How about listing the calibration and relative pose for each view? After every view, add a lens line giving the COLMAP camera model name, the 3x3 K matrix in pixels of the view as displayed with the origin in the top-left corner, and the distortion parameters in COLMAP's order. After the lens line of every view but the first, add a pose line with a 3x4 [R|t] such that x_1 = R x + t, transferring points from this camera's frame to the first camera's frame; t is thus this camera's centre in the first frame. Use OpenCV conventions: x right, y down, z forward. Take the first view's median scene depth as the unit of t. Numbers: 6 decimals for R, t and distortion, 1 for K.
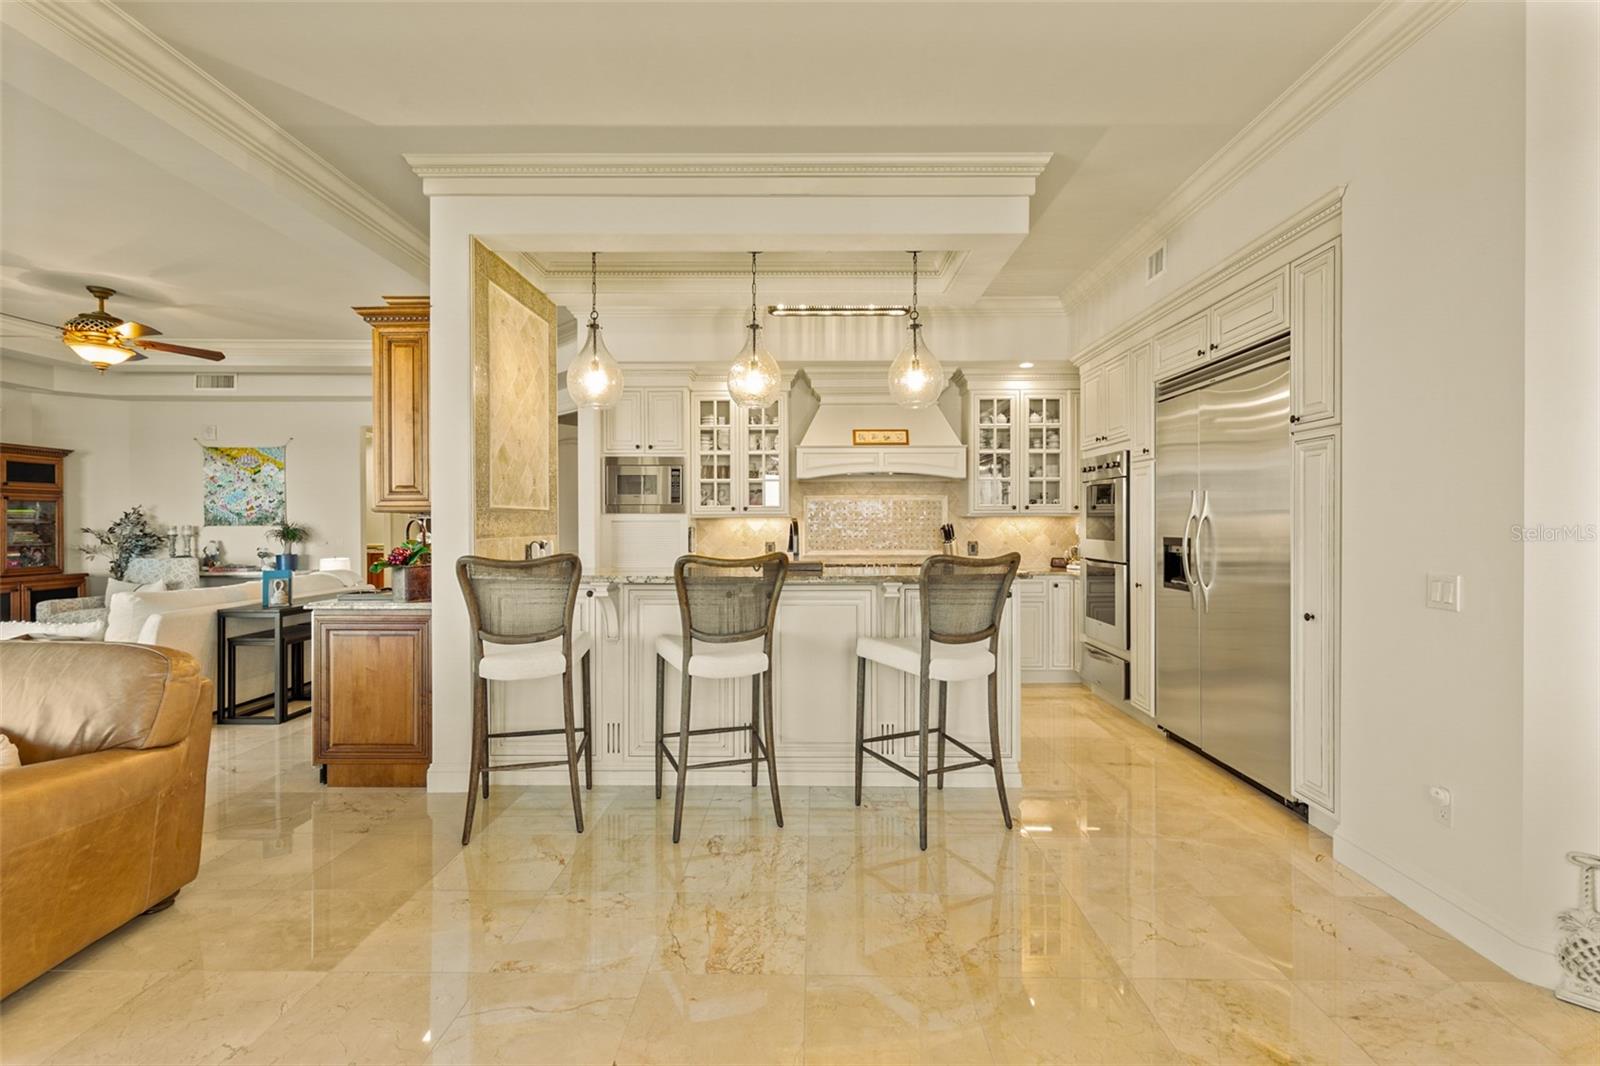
lens RADIAL K [[717.0, 0, 802.2], [0, 717.0, 527.1], [0, 0, 1]] dist [0.009697, 0.000144]
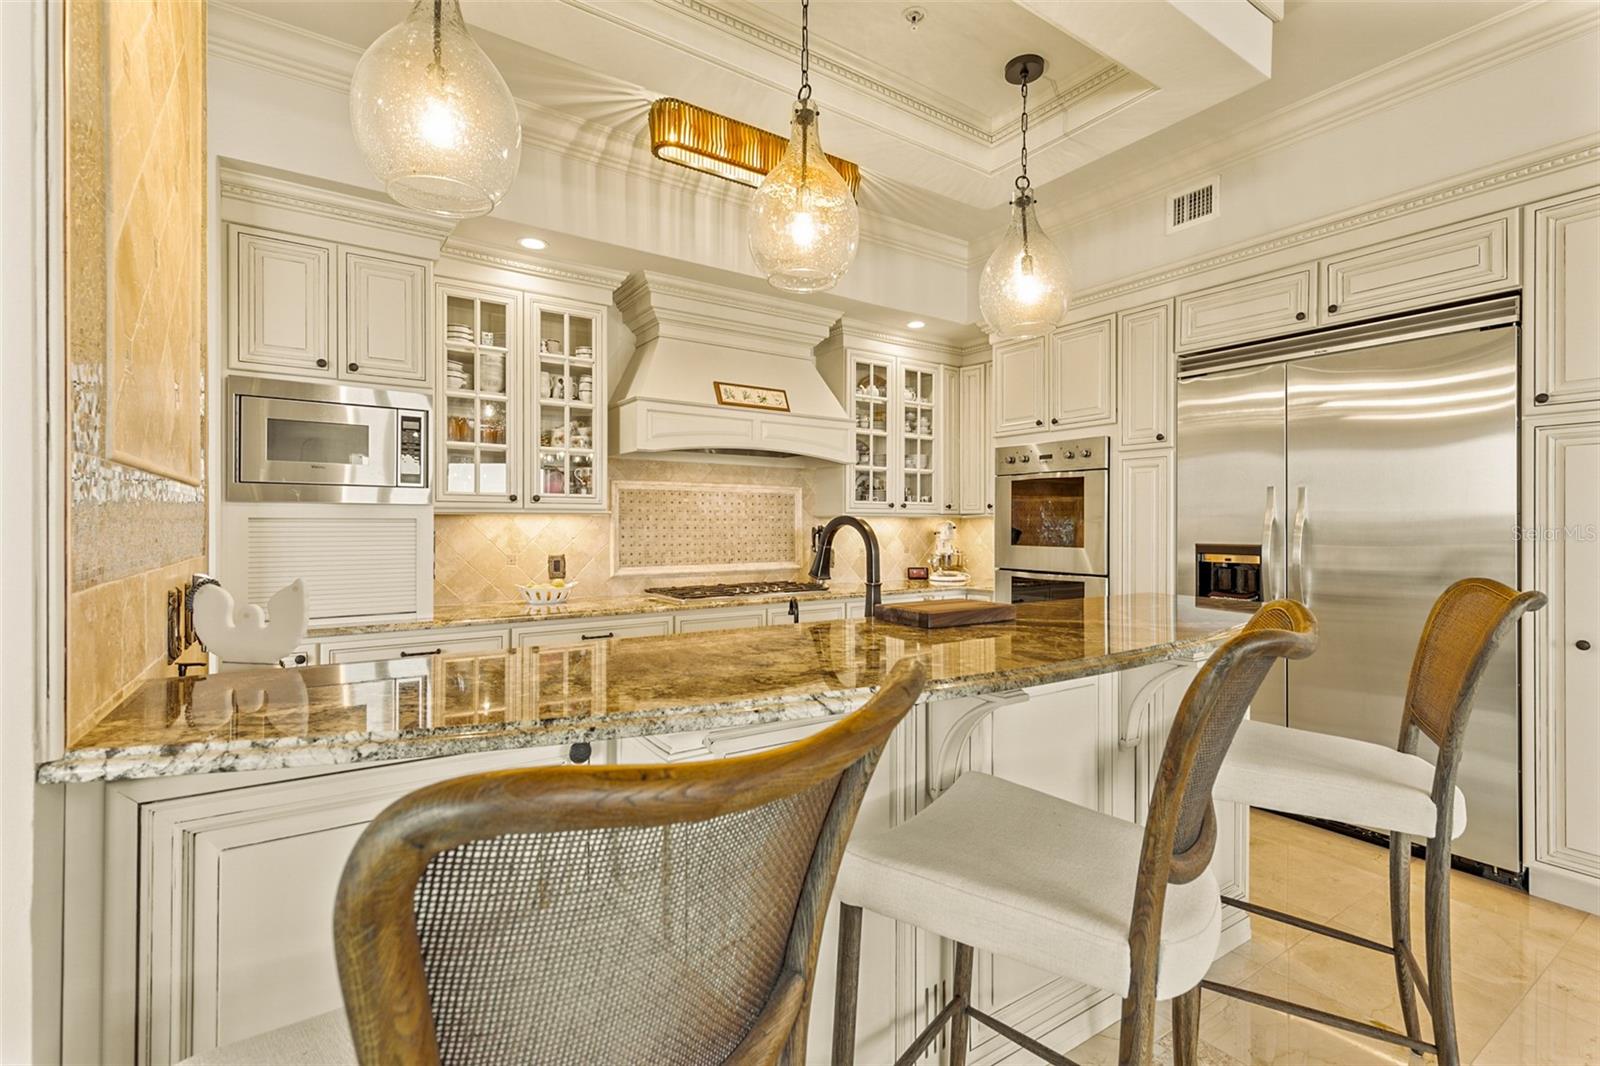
lens RADIAL K [[717.0, 0, 802.2], [0, 717.0, 527.1], [0, 0, 1]] dist [0.009697, 0.000144]
pose [[0.820400, 0.000908, 0.571790, -0.231520], [-0.000203, 0.999999, -0.001296, -0.002476], [-0.571790, 0.000947, 0.820399, 0.408486]]
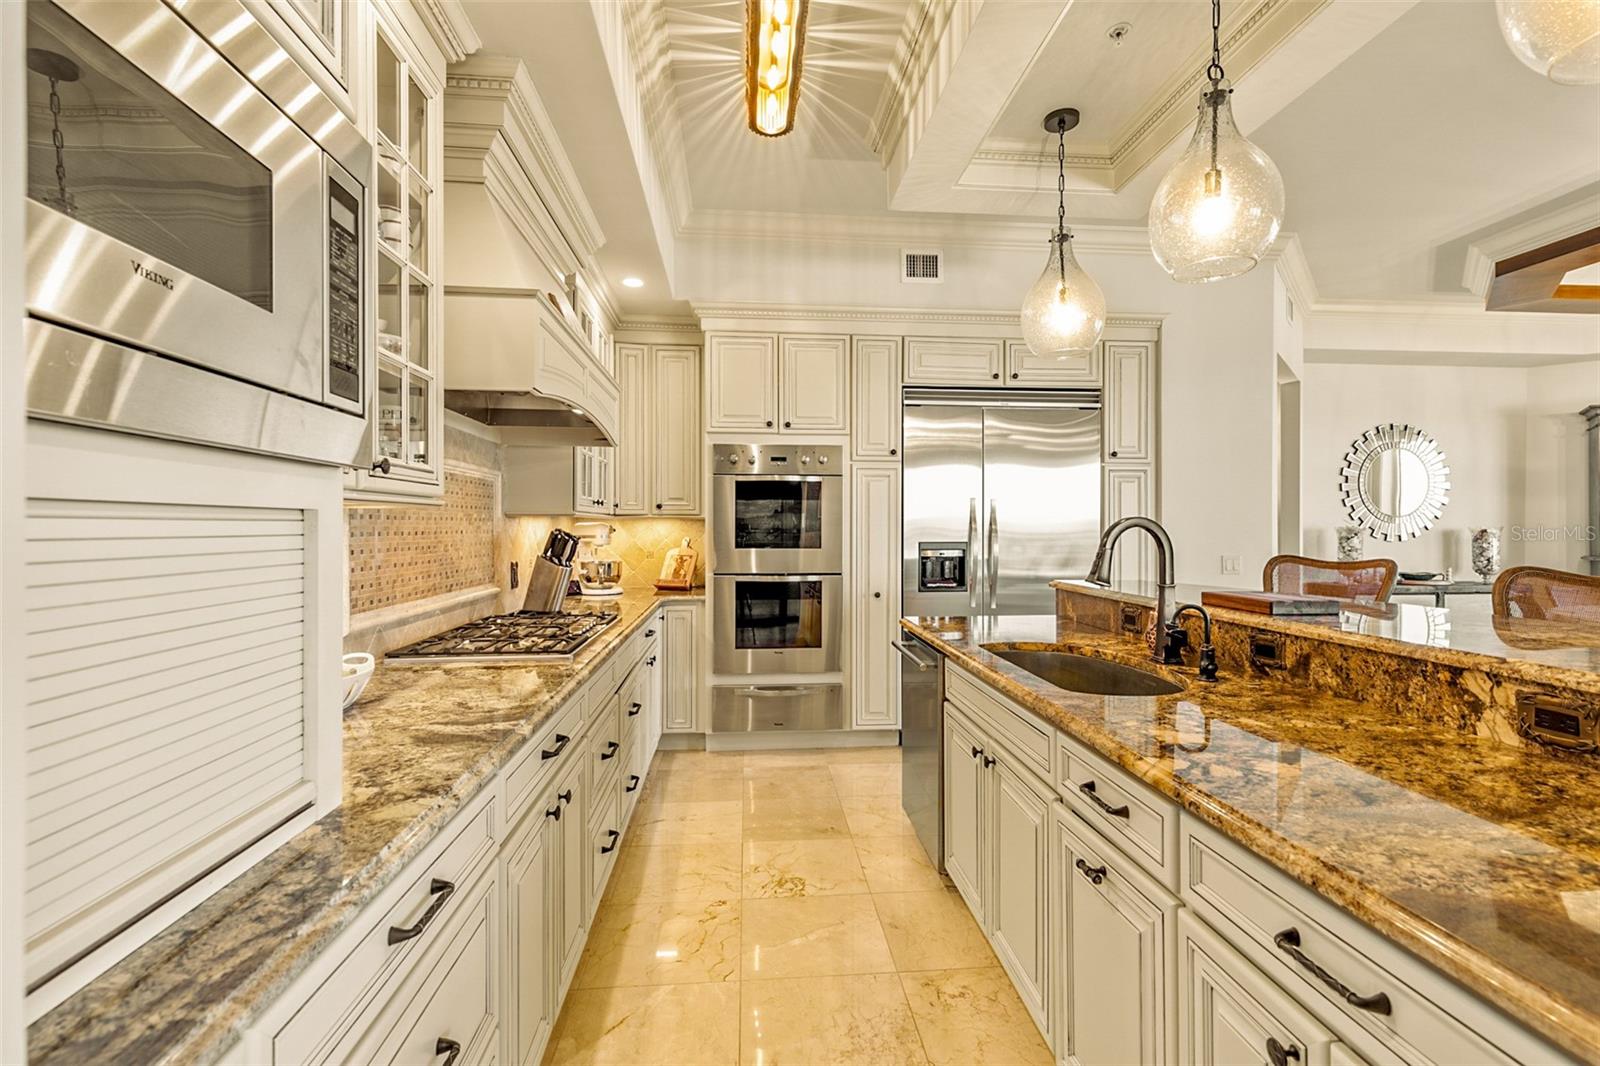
lens RADIAL K [[723.5, 0, 821.8], [0, 723.5, 536.5], [0, 0, 1]] dist [0.003357, 0.000241]
pose [[-0.099276, -0.003706, 0.995053, -0.340591], [0.006488, 0.999969, 0.004372, 0.000694], [-0.995039, 0.006890, -0.099249, 0.864816]]
